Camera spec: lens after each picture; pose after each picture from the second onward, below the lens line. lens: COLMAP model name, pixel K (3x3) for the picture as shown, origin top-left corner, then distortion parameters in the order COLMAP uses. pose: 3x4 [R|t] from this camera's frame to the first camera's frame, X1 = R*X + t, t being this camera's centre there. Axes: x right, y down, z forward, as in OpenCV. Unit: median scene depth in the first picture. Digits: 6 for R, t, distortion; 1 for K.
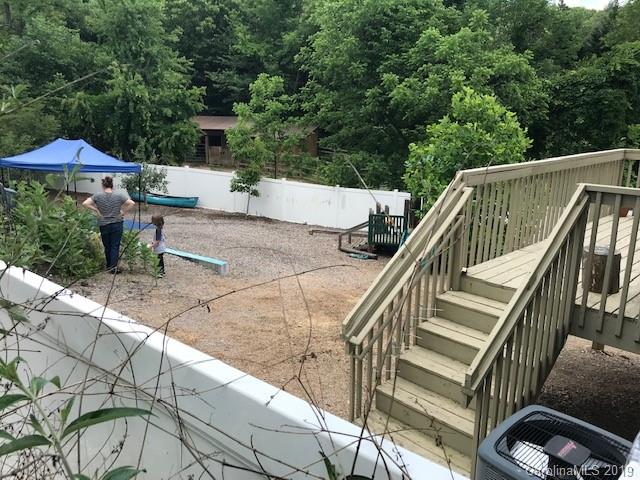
lens RADIAL K [[533.4, 0, 320.0], [0, 533.4, 240.0], [0, 0, 1]] dist [-0.001235, -0.010280]
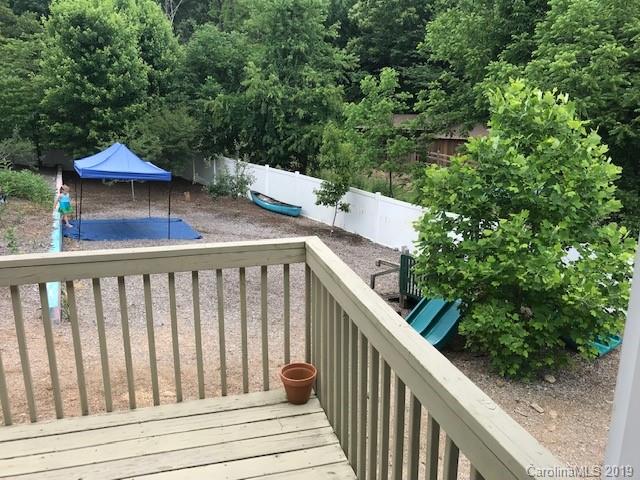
lens RADIAL K [[533.4, 0, 320.0], [0, 533.4, 240.0], [0, 0, 1]] dist [-0.001235, -0.010280]
pose [[0.872018, 0.107766, -0.477464, 0.227073], [-0.103091, 0.994018, 0.036074, -0.054563], [0.478495, 0.017765, 0.877911, 0.194622]]
